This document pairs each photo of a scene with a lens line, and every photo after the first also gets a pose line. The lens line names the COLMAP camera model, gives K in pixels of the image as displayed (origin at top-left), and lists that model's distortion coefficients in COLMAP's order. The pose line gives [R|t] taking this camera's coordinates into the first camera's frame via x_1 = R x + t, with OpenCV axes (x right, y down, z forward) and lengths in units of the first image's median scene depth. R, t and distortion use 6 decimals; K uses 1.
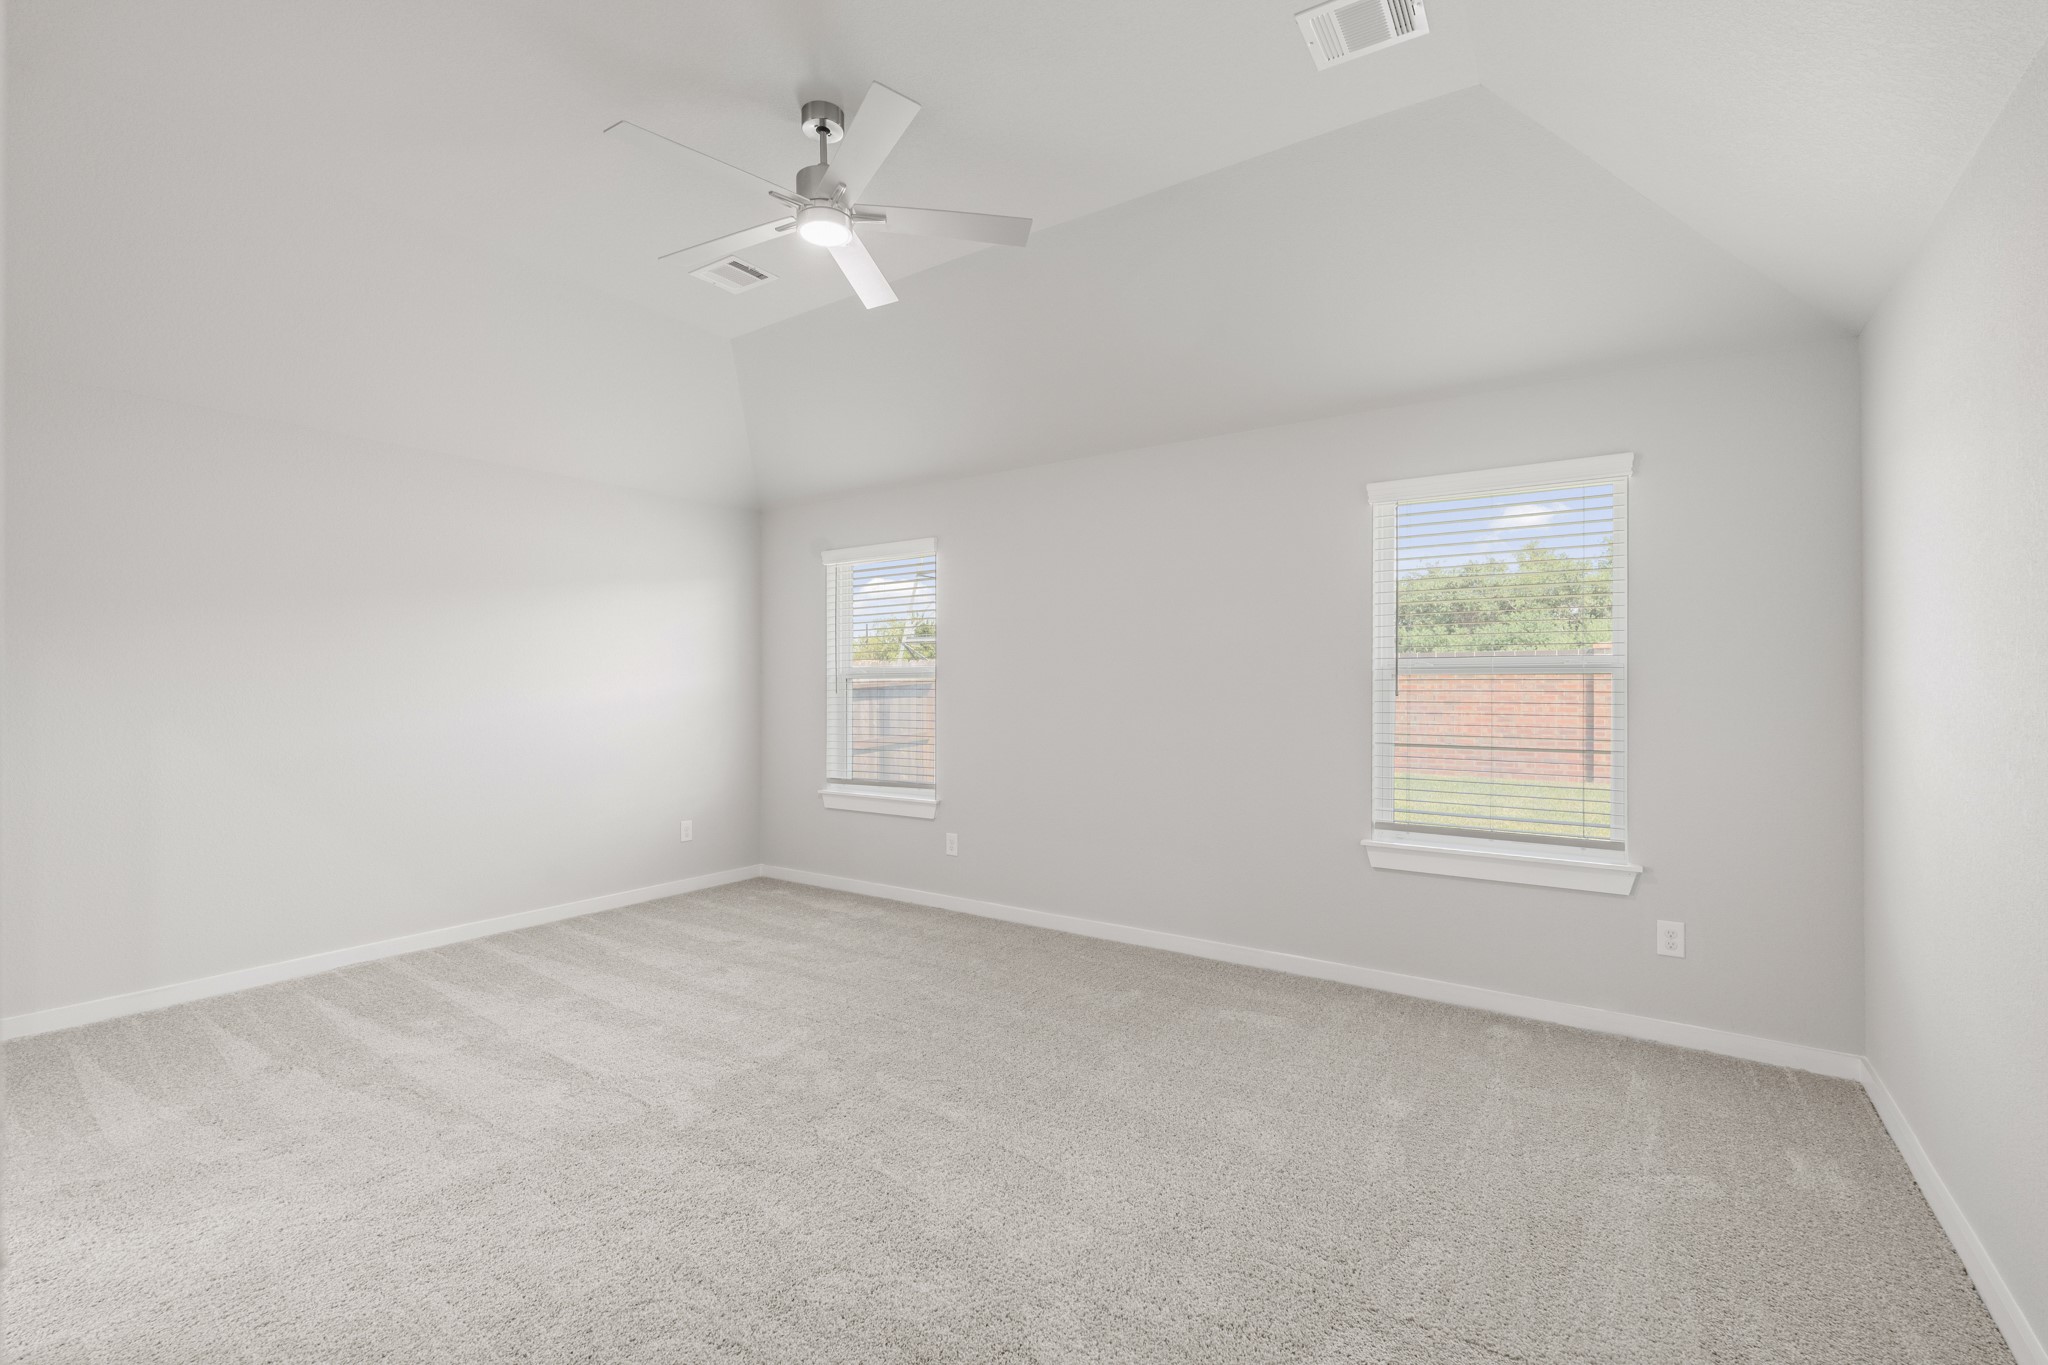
lens RADIAL K [[909.6, 0, 1029.1], [0, 909.6, 682.2], [0, 0, 1]] dist [-0.000890, -0.000460]
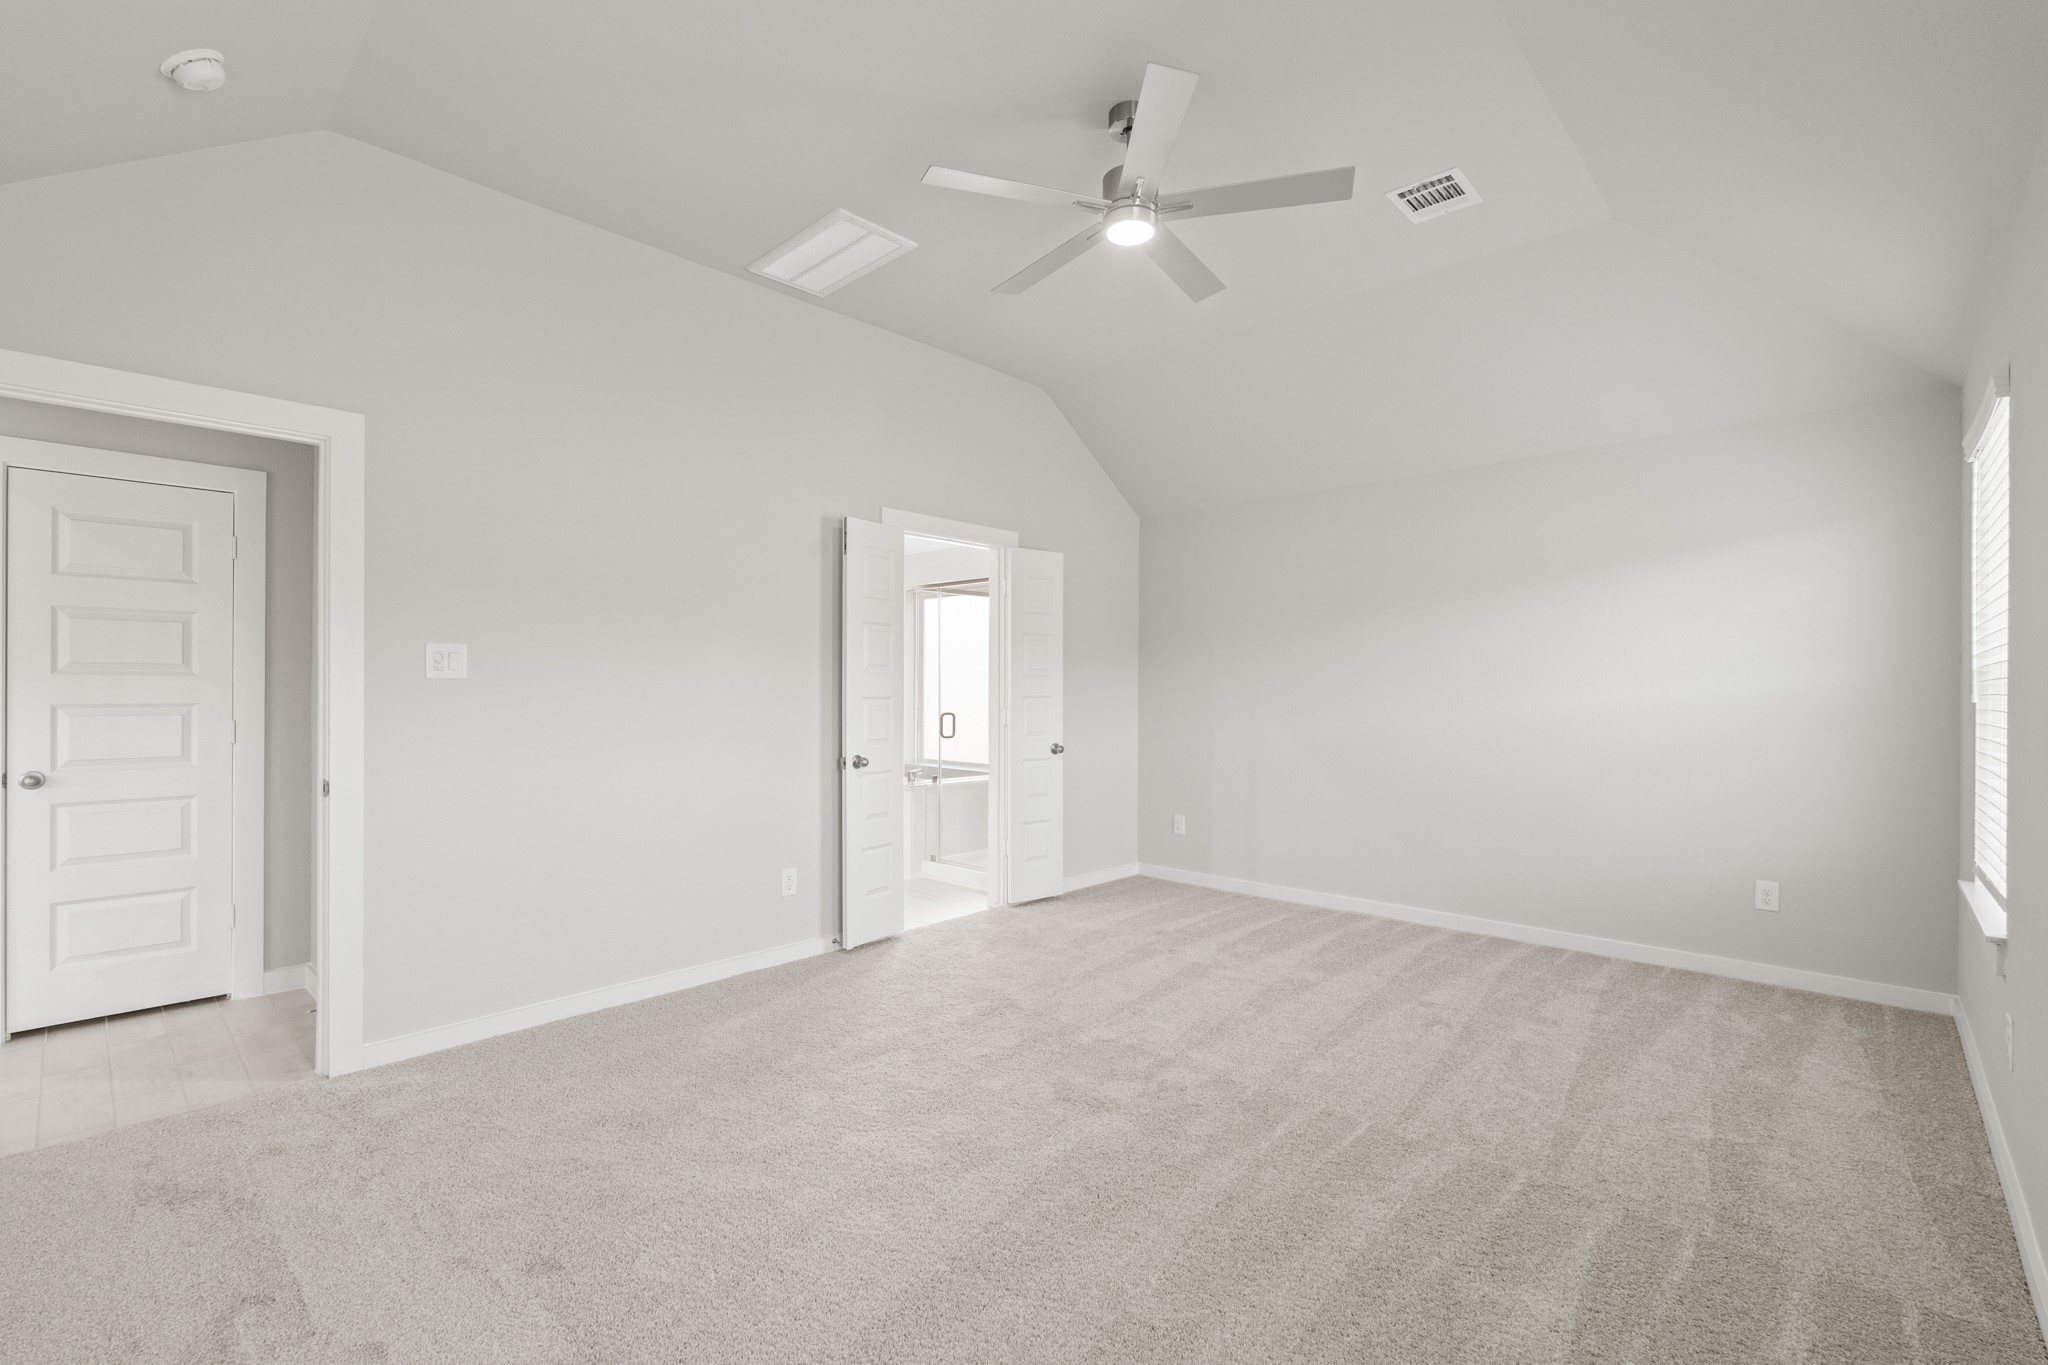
lens RADIAL K [[909.6, 0, 1022.0], [0, 909.6, 680.5], [0, 0, 1]] dist [-0.000890, -0.000460]
pose [[-0.167667, -0.004341, -0.985834, 0.652943], [0.007096, 0.999959, -0.005611, -0.005306], [0.985818, -0.007936, -0.167629, 0.865789]]
